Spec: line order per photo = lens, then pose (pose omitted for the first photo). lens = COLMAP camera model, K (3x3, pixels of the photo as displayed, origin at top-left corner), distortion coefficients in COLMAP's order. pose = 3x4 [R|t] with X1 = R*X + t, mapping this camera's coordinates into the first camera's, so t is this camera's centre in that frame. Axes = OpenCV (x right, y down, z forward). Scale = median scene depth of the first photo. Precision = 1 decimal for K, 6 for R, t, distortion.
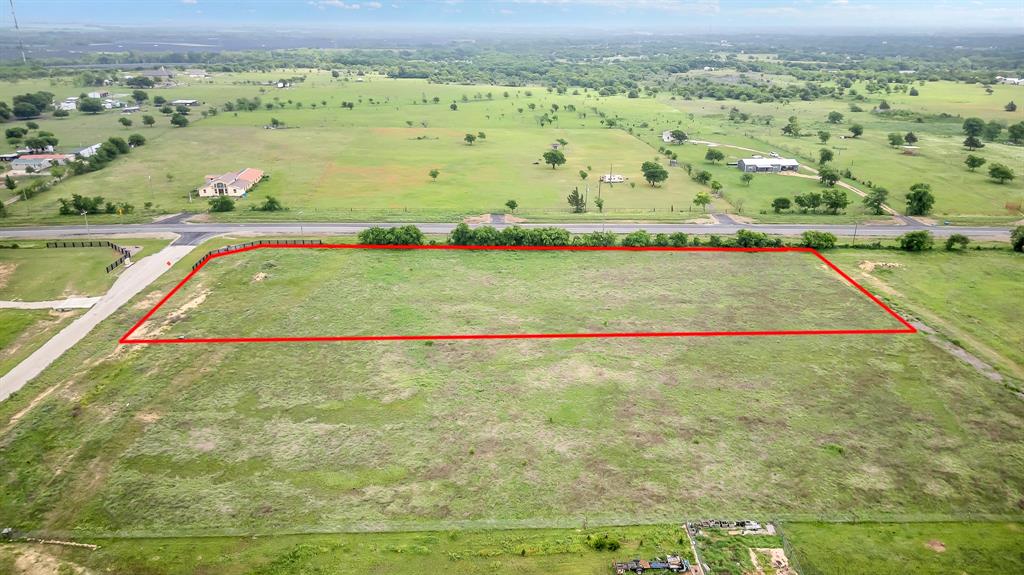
lens RADIAL K [[731.0, 0, 512.0], [0, 731.0, 287.5], [0, 0, 1]] dist [0.060306, -0.055807]
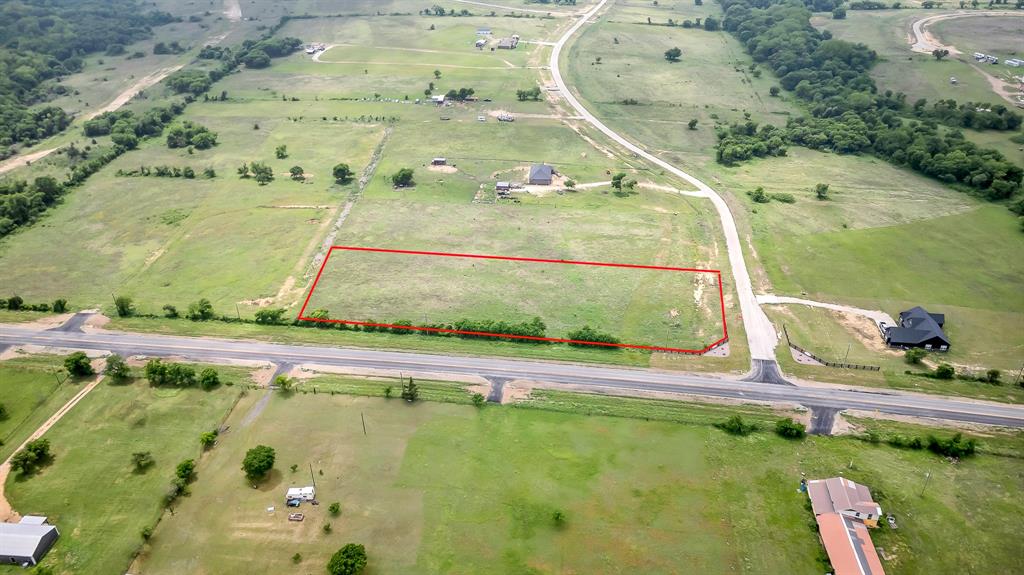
lens RADIAL K [[726.2, 0, 514.1], [0, 726.2, 289.0], [0, 0, 1]] dist [0.086446, -0.104131]
pose [[-0.987646, -0.080890, 0.134212, -0.191386], [0.056266, 0.616299, 0.785499, -1.113406], [-0.146254, 0.783347, -0.604134, 1.712332]]
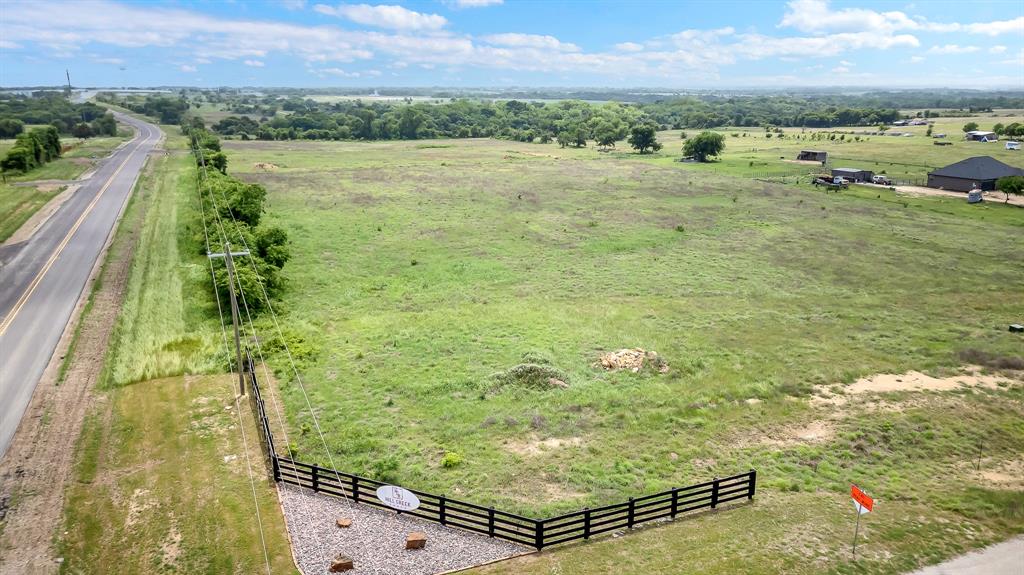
lens RADIAL K [[726.2, 0, 514.1], [0, 726.2, 289.0], [0, 0, 1]] dist [0.086446, -0.104131]
pose [[-0.384819, -0.252907, 0.887667, -0.516663], [0.321115, 0.864963, 0.385647, -0.149544], [-0.865332, 0.433448, -0.251642, 0.982651]]
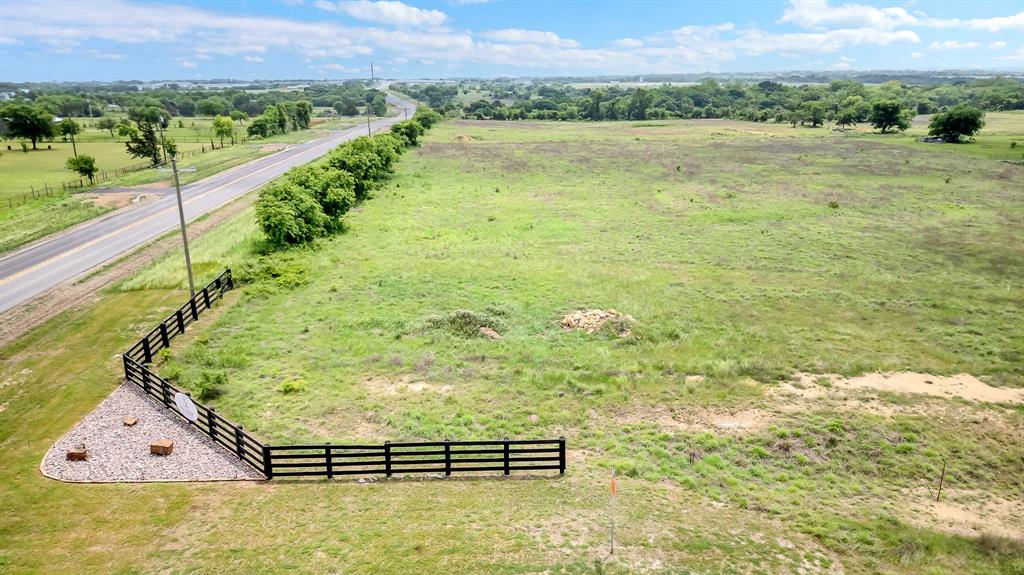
lens RADIAL K [[726.2, 0, 514.1], [0, 726.2, 289.0], [0, 0, 1]] dist [0.086446, -0.104131]
pose [[-0.037129, -0.284467, 0.957967, -0.521209], [0.359442, 0.890667, 0.278414, -0.094729], [-0.932428, 0.354671, 0.069179, 0.896275]]
